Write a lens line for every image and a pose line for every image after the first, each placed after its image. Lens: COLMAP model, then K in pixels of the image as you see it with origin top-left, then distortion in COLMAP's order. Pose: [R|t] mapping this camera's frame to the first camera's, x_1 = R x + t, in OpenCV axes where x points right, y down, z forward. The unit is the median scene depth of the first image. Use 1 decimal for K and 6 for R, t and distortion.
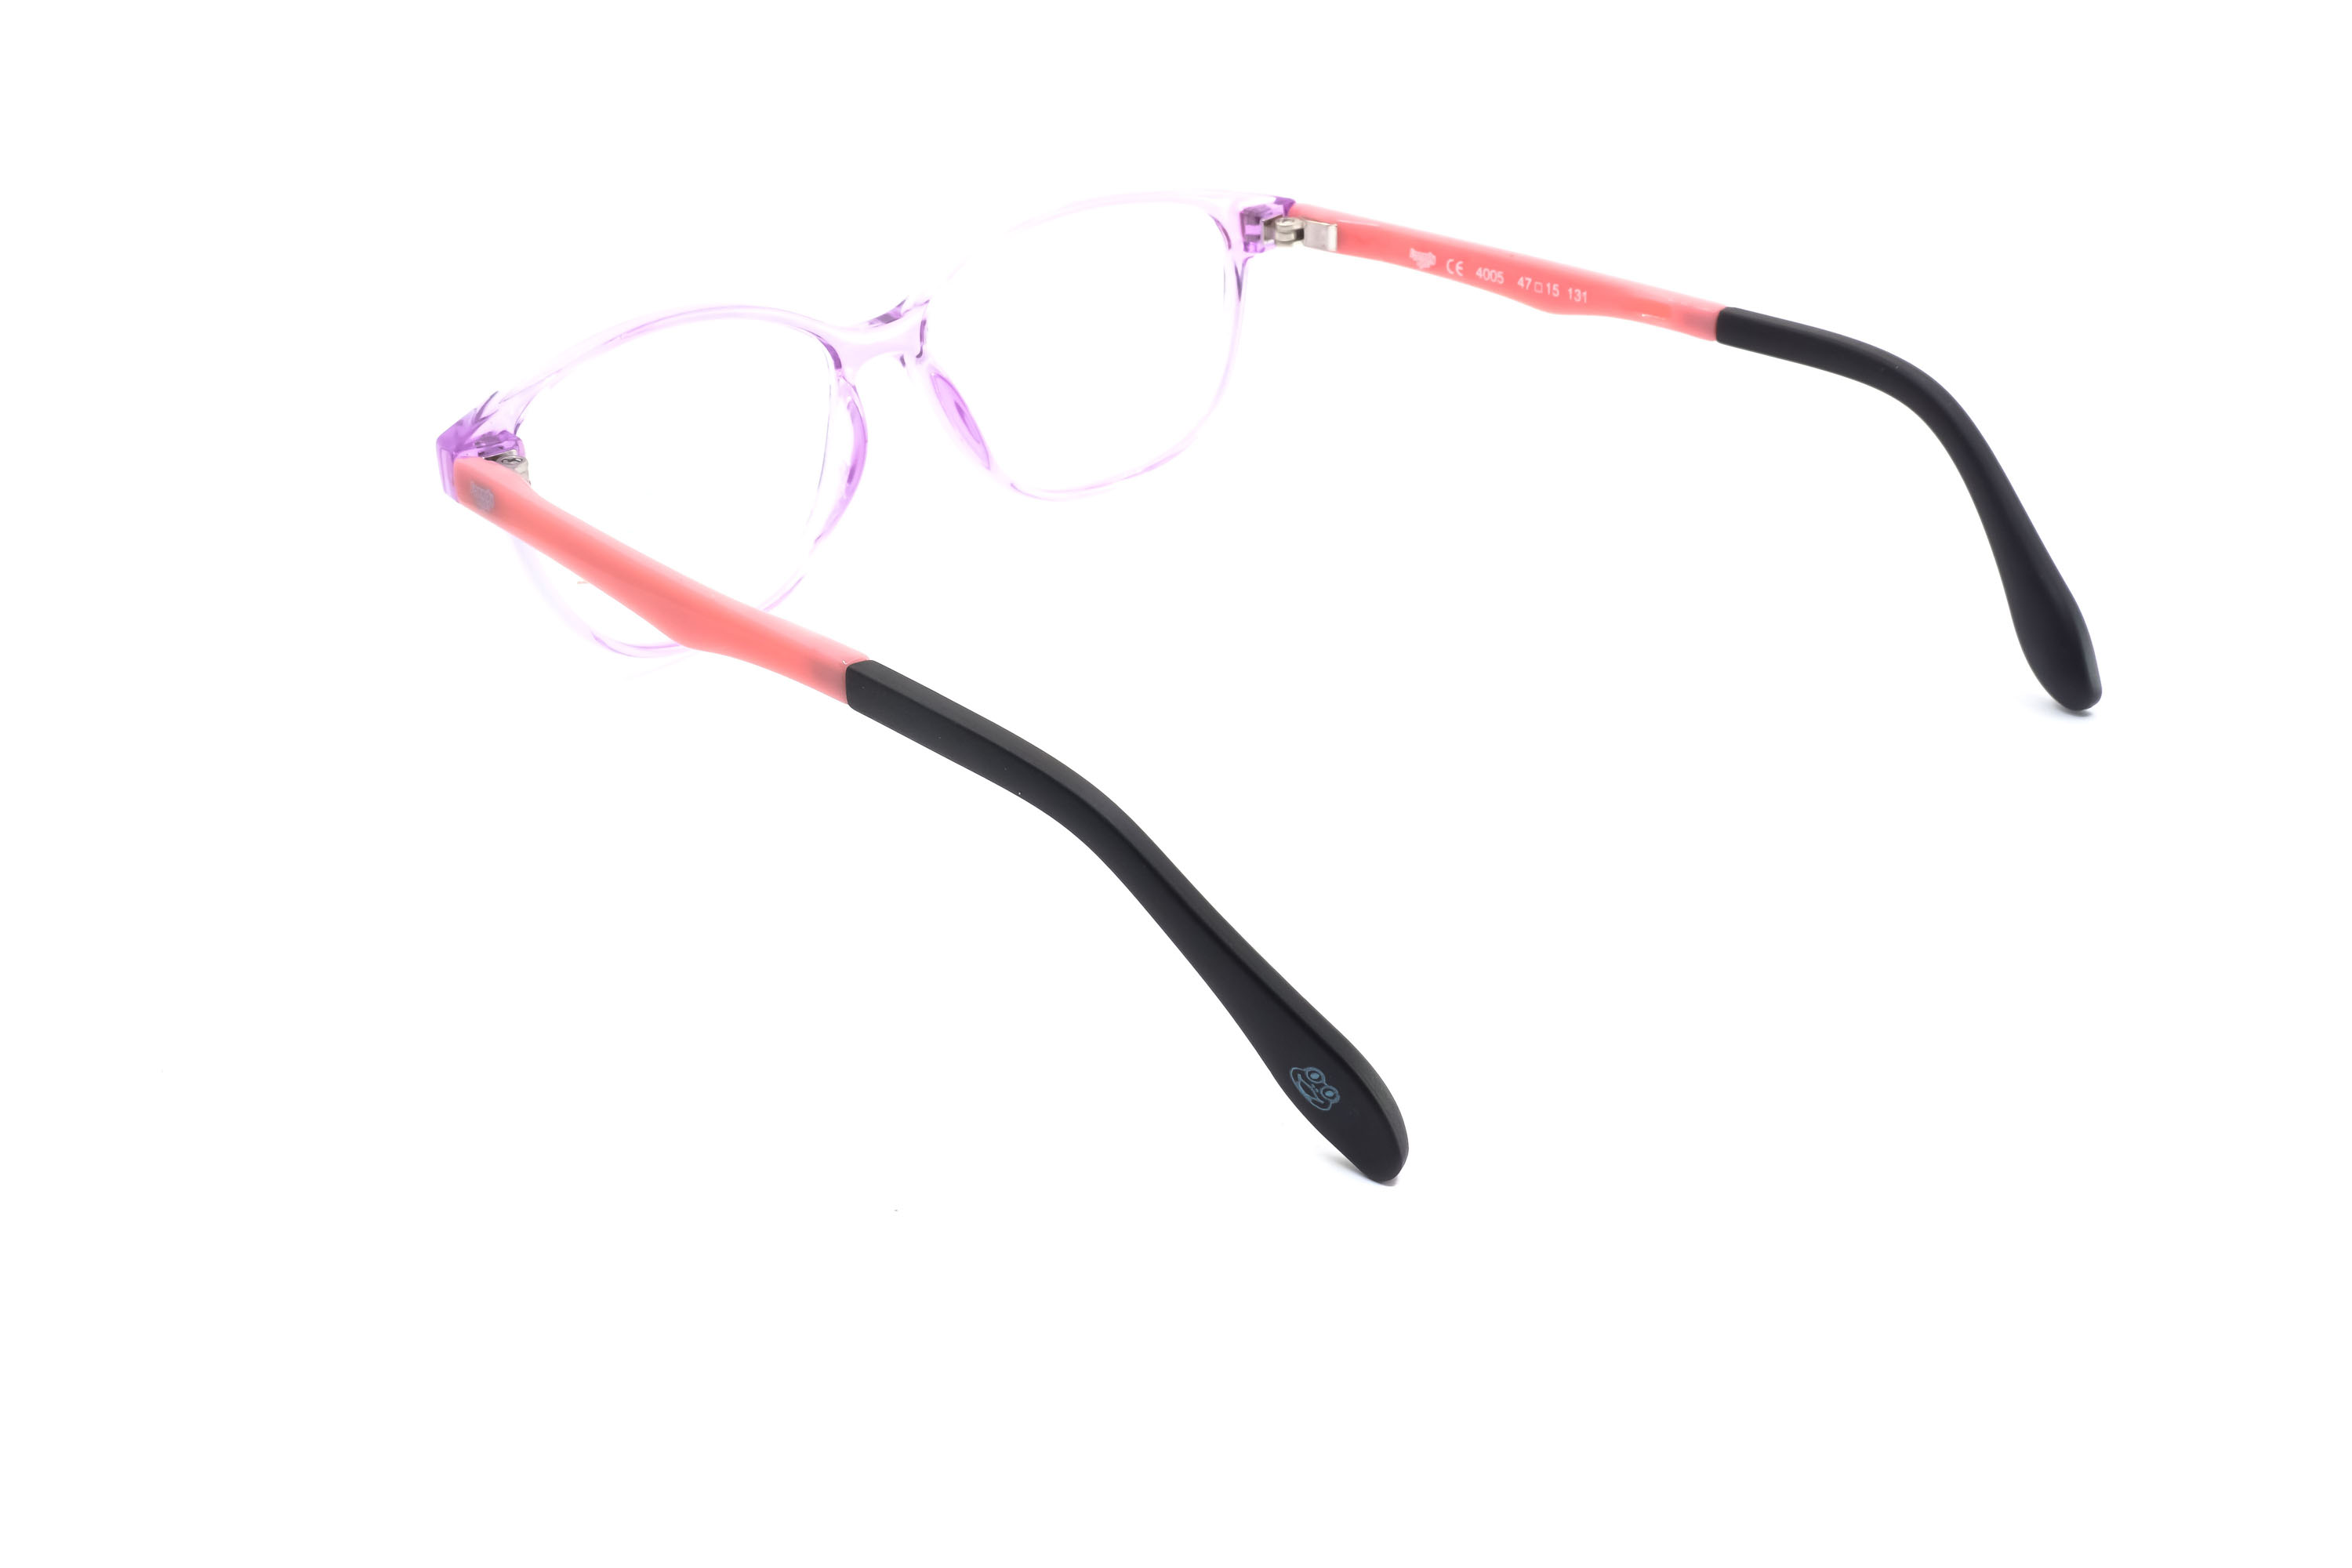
lens RADIAL K [[2379.6, 0, 1178.7], [0, 2379.6, 779.2], [0, 0, 1]] dist [-0.022608, 0.000000]
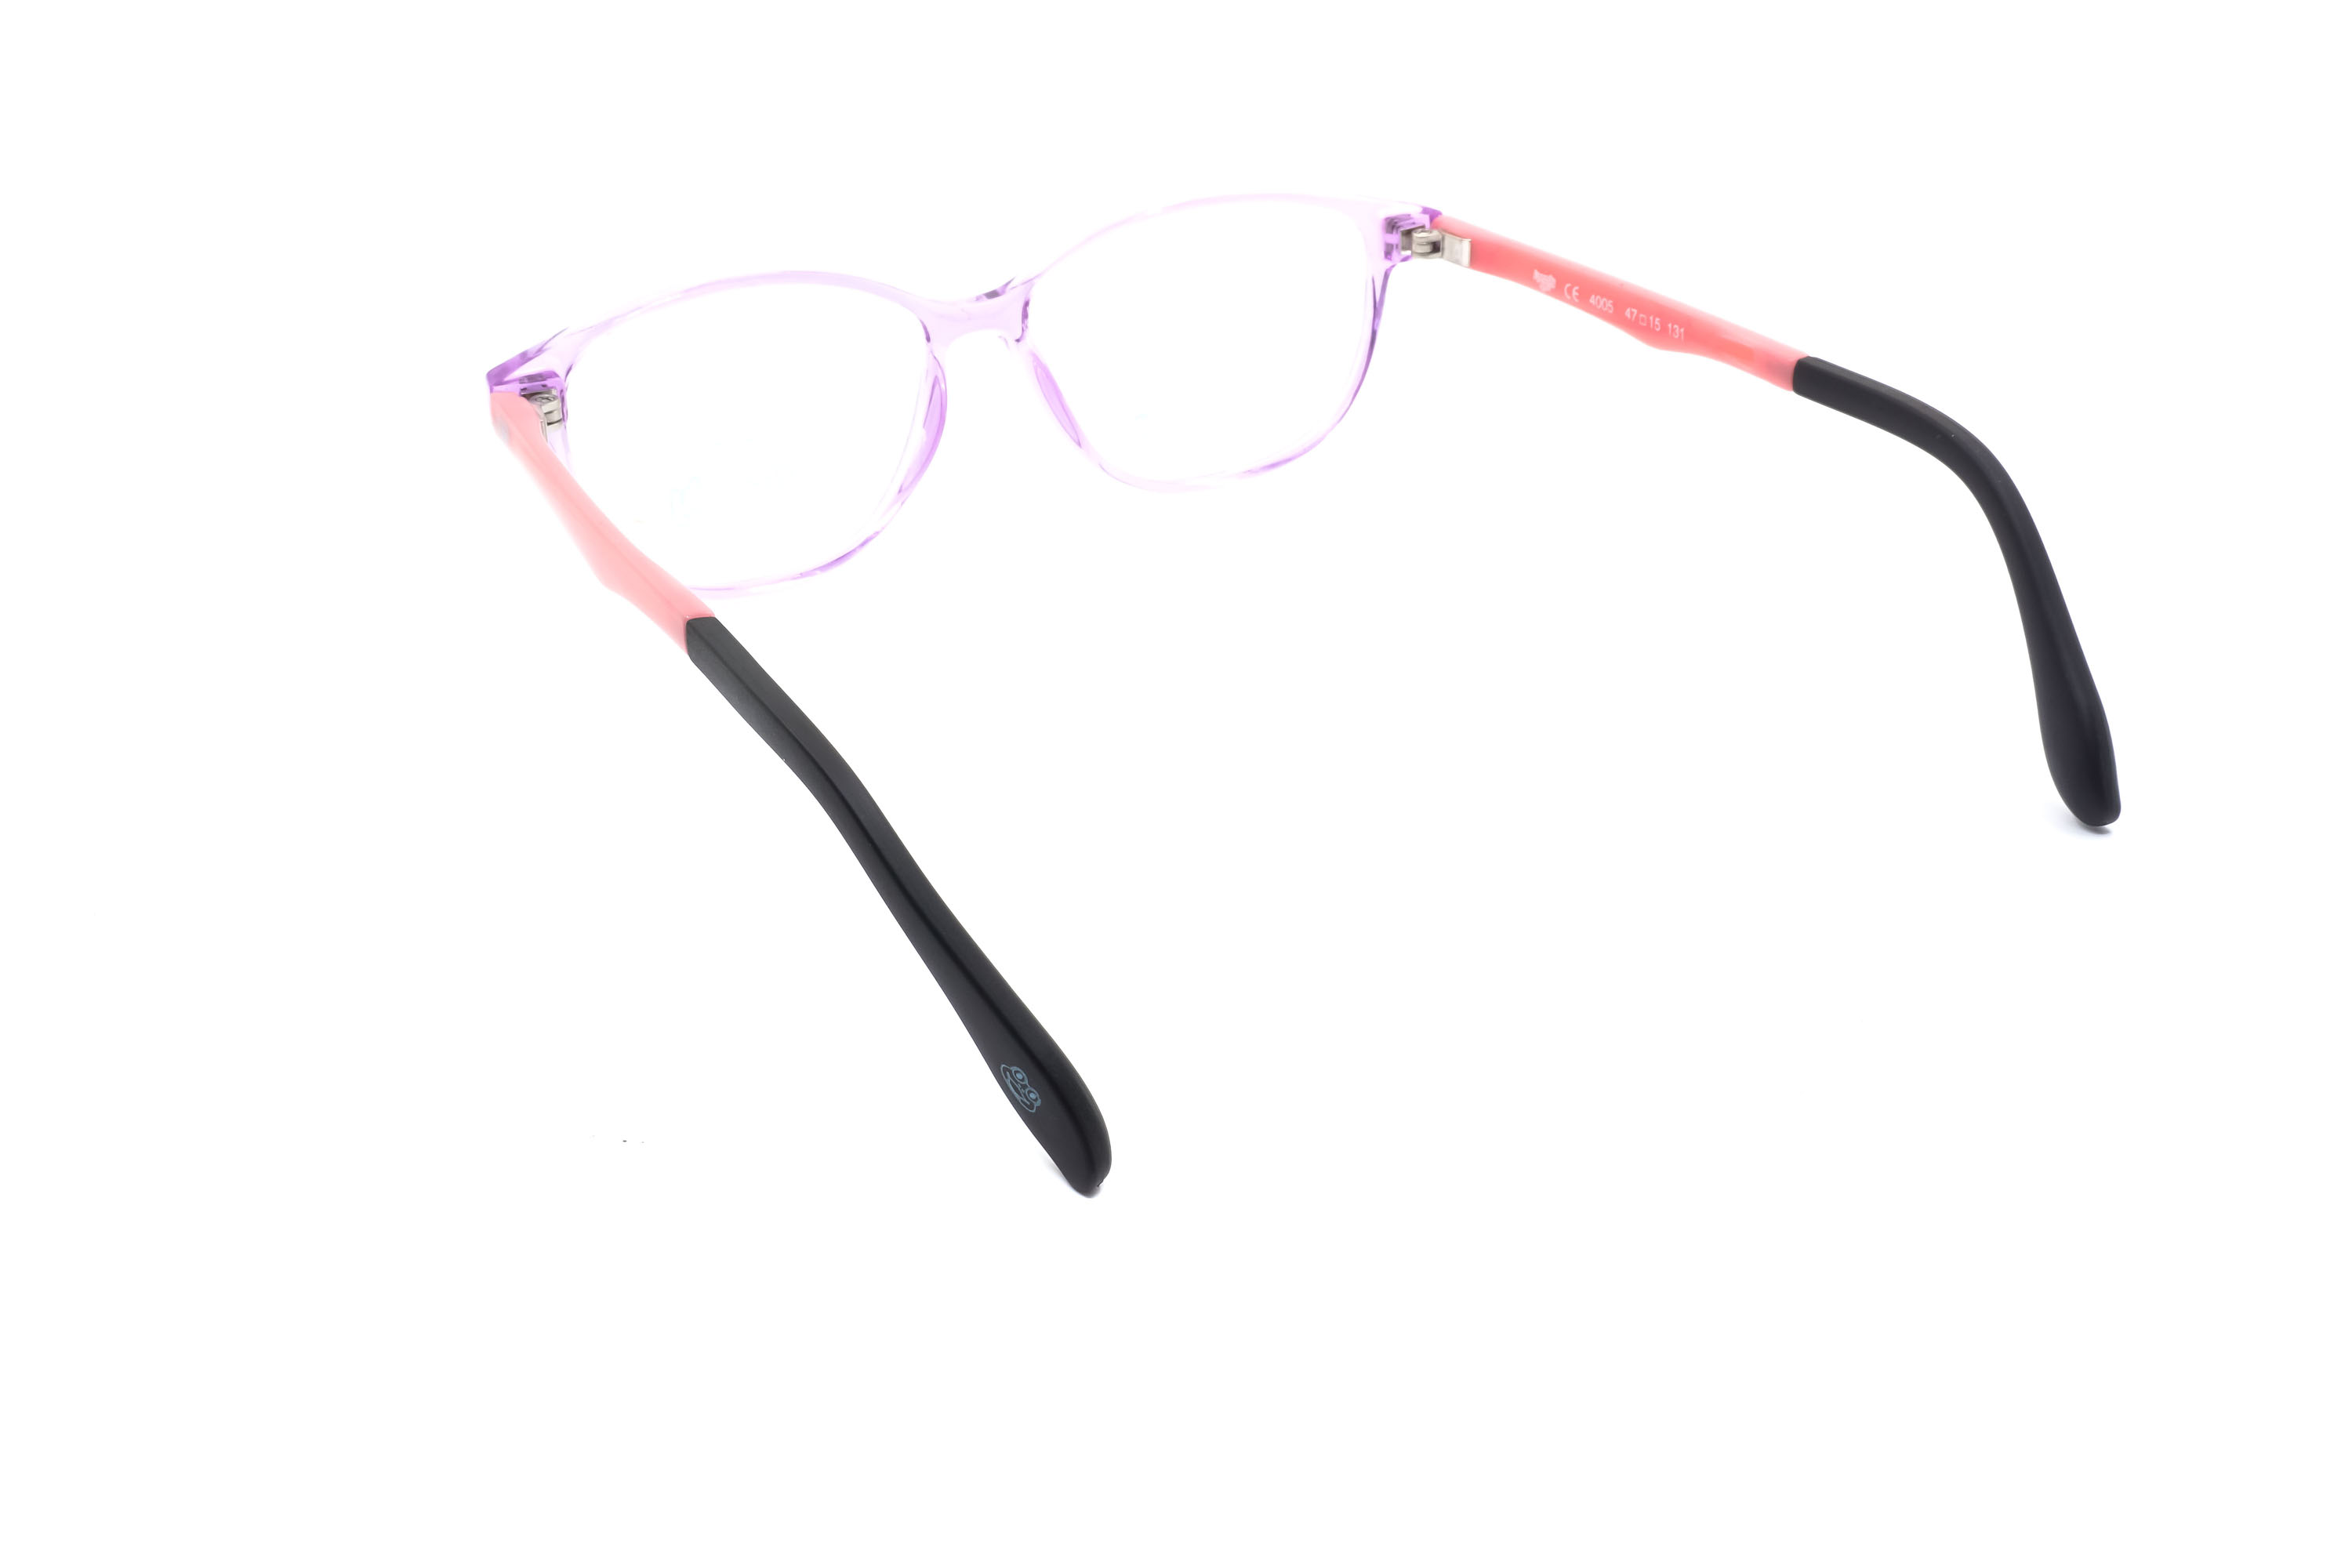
lens RADIAL K [[2379.6, 0, 1175.1], [0, 2379.6, 793.2], [0, 0, 1]] dist [-0.022608, 0.000000]
pose [[0.964903, 0.127433, -0.229614, 0.212325], [-0.125226, 0.991833, 0.024220, -0.016633], [0.230825, 0.005384, 0.972980, 0.023139]]
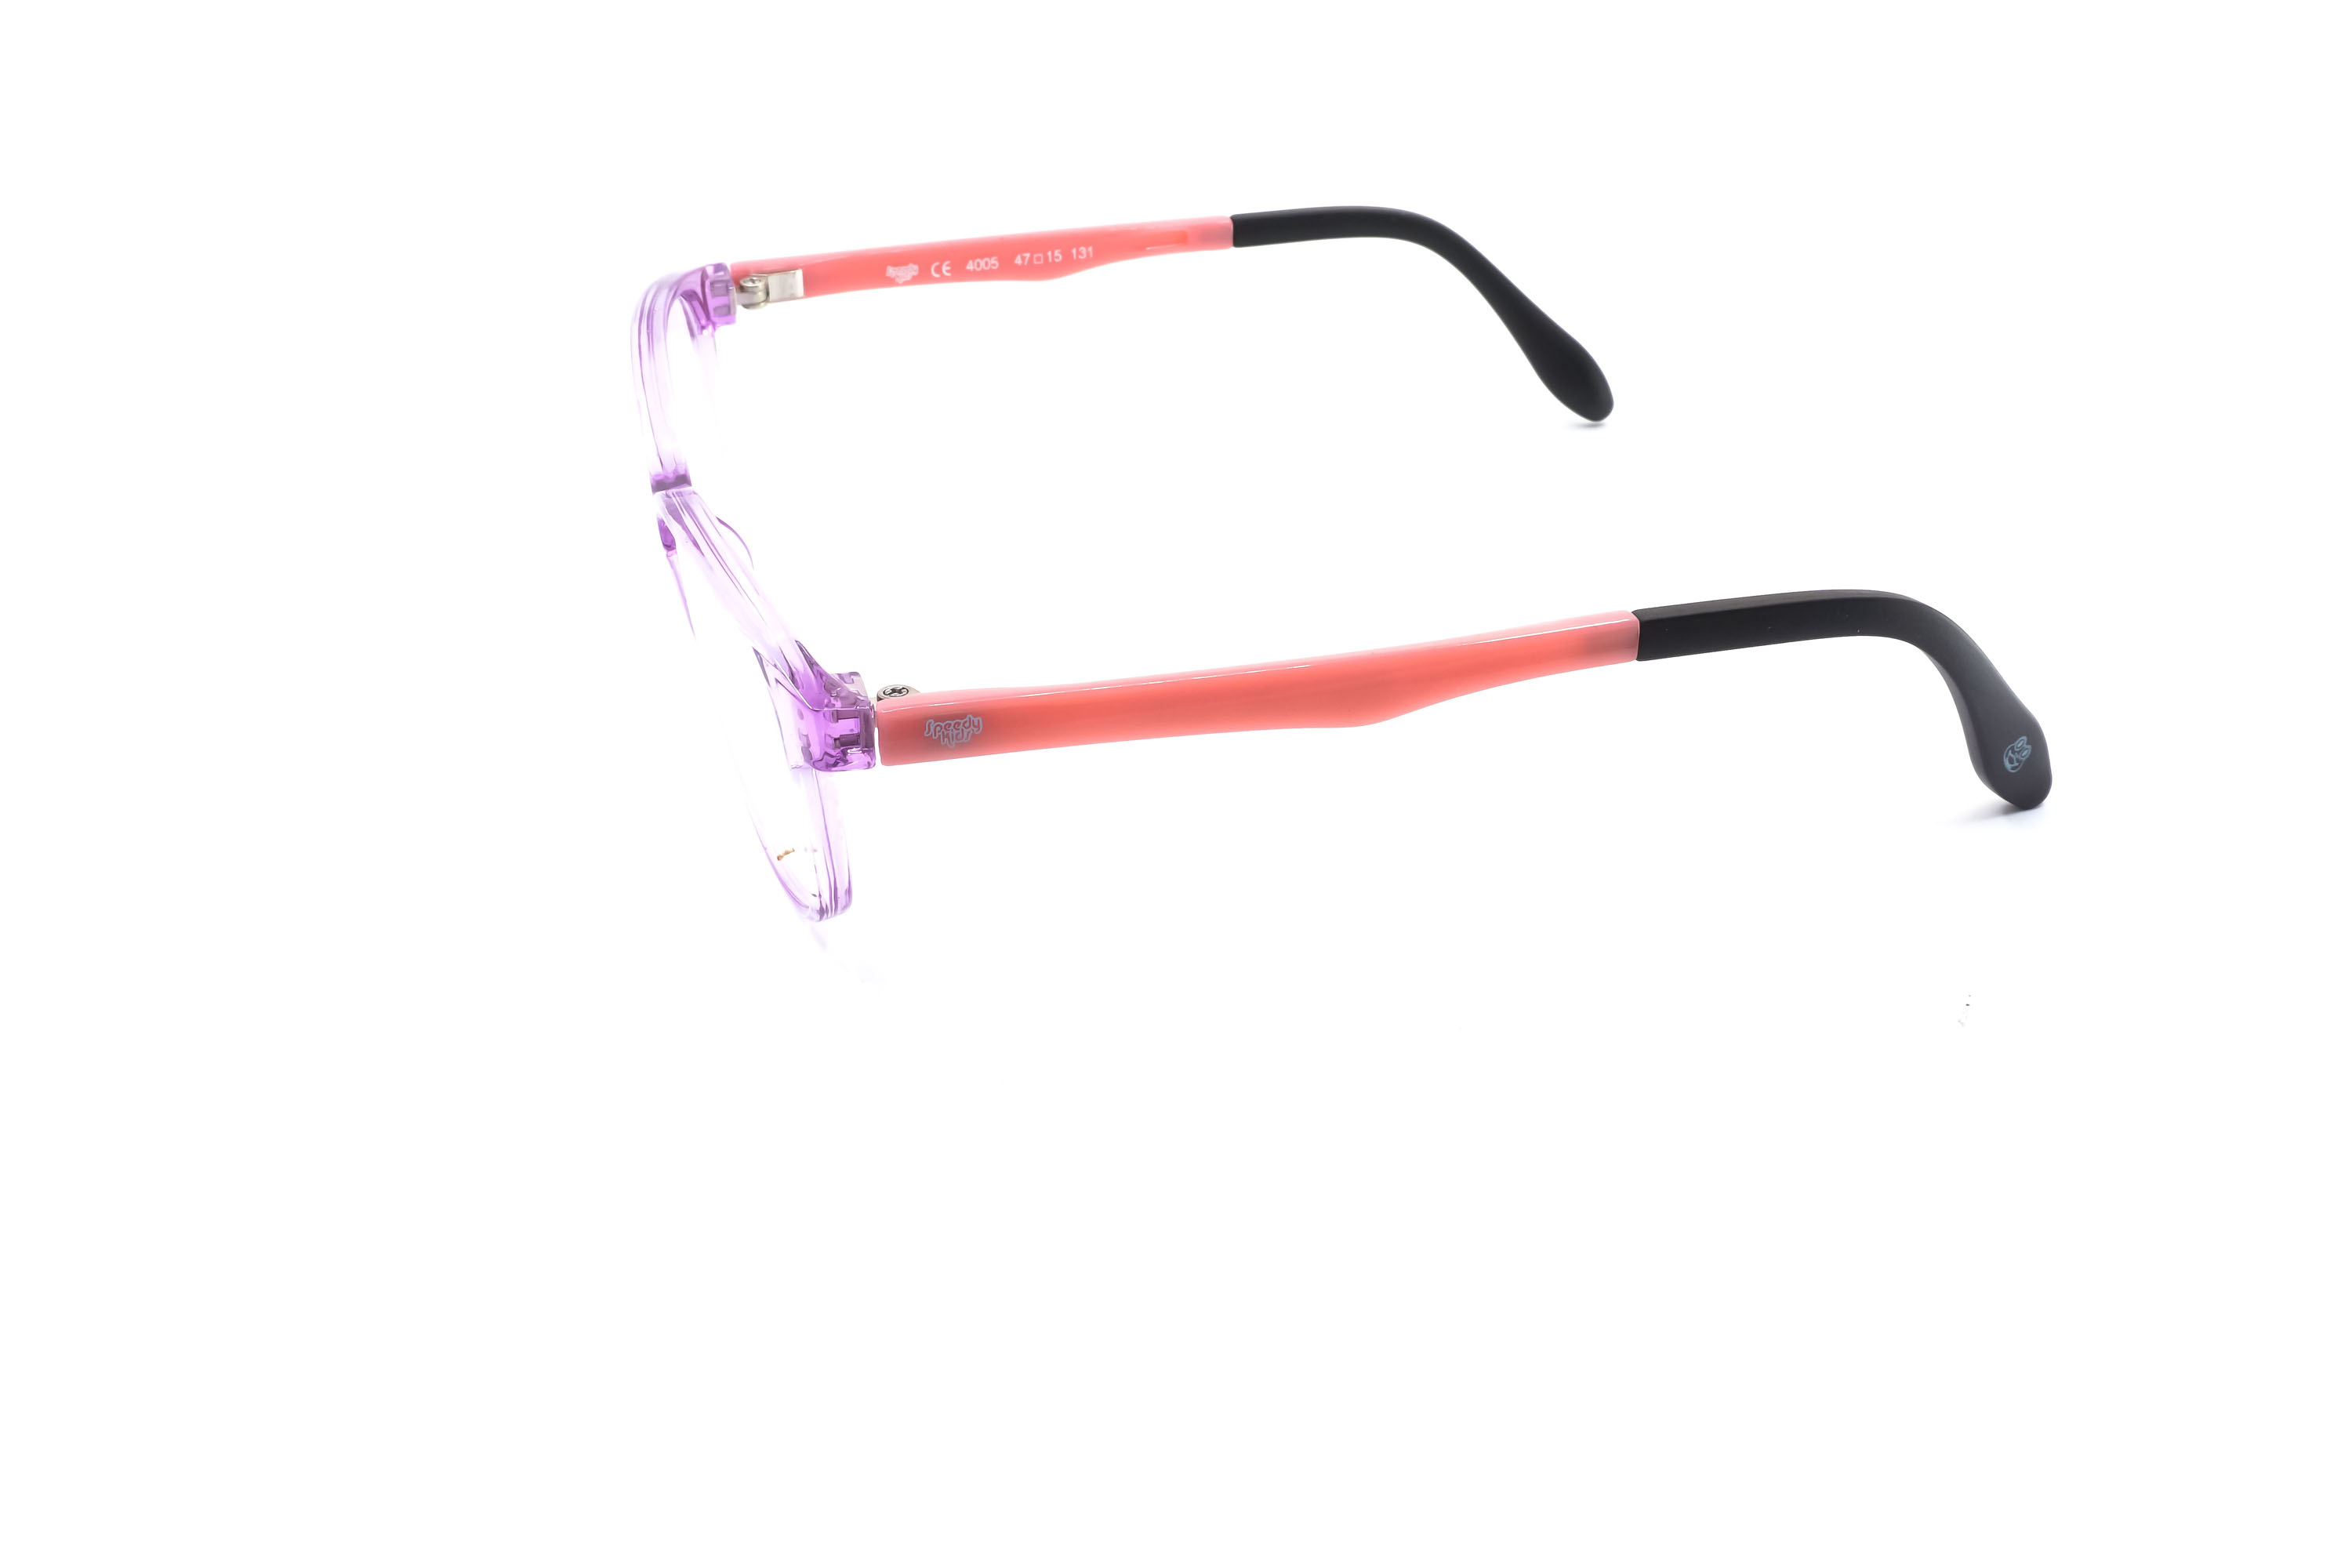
lens RADIAL K [[2379.6, 0, 1169.1], [0, 2379.6, 795.6], [0, 0, 1]] dist [-0.022608, 0.000000]
pose [[0.496535, -0.419396, 0.759974, -0.703341], [0.431856, 0.878839, 0.202836, -0.185530], [-0.752963, 0.227484, 0.617493, 0.365687]]
